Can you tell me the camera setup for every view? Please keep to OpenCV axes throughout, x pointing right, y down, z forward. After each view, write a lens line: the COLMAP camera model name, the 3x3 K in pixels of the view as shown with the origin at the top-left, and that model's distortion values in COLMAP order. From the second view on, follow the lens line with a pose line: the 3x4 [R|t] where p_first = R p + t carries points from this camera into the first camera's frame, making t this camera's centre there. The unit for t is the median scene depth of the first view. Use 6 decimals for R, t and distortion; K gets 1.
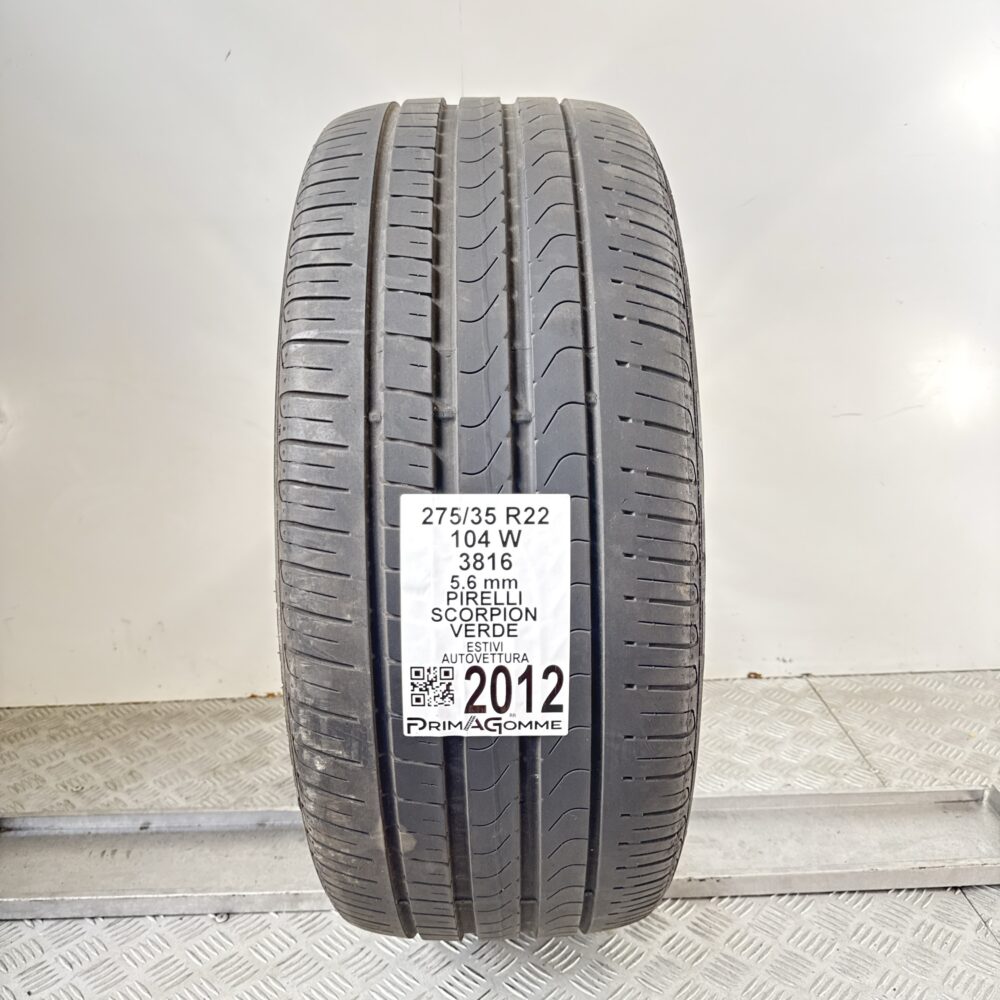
lens RADIAL K [[888.8, 0, 500.0], [0, 888.8, 500.0], [0, 0, 1]] dist [0.075428, -0.009770]
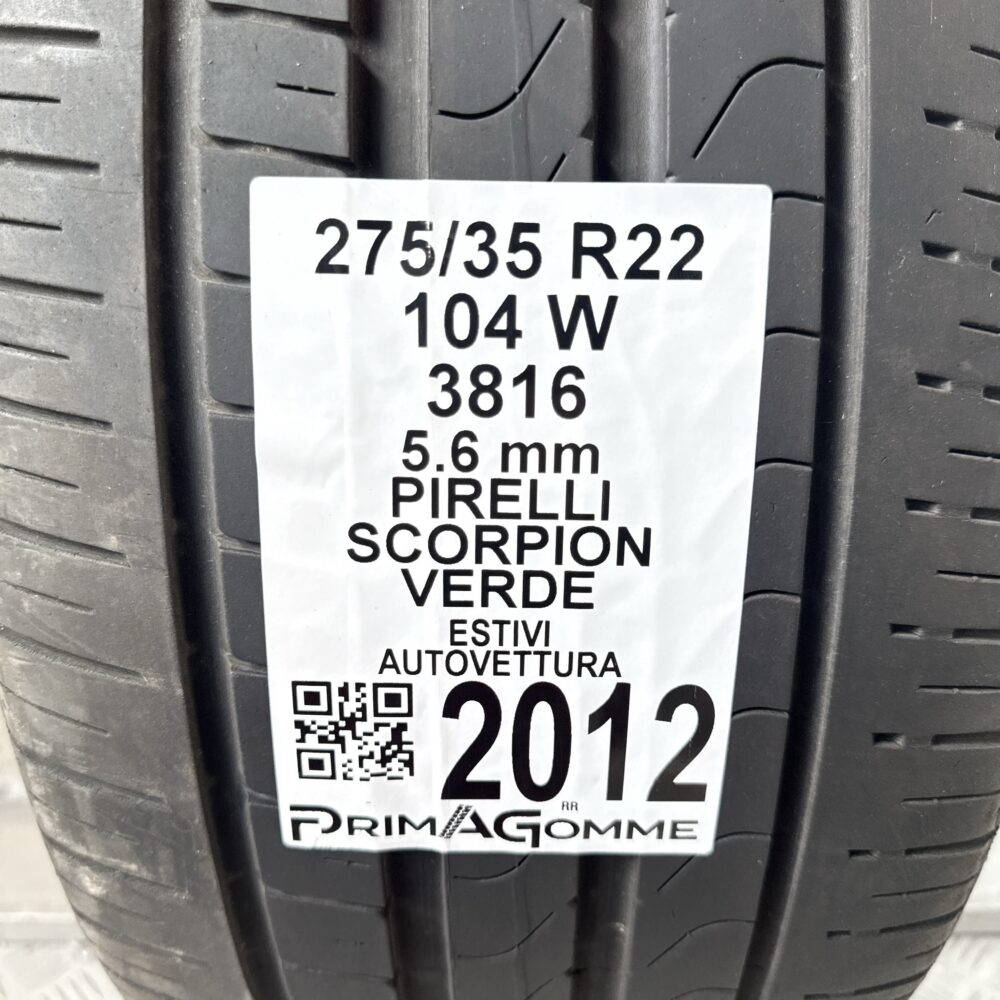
lens RADIAL K [[888.8, 0, 500.0], [0, 888.8, 500.0], [0, 0, 1]] dist [0.075428, -0.009770]
pose [[0.999749, 0.020676, -0.008655, -0.014816], [-0.019217, 0.989416, 0.143829, 0.060821], [0.011537, -0.143626, 0.989565, 0.653075]]
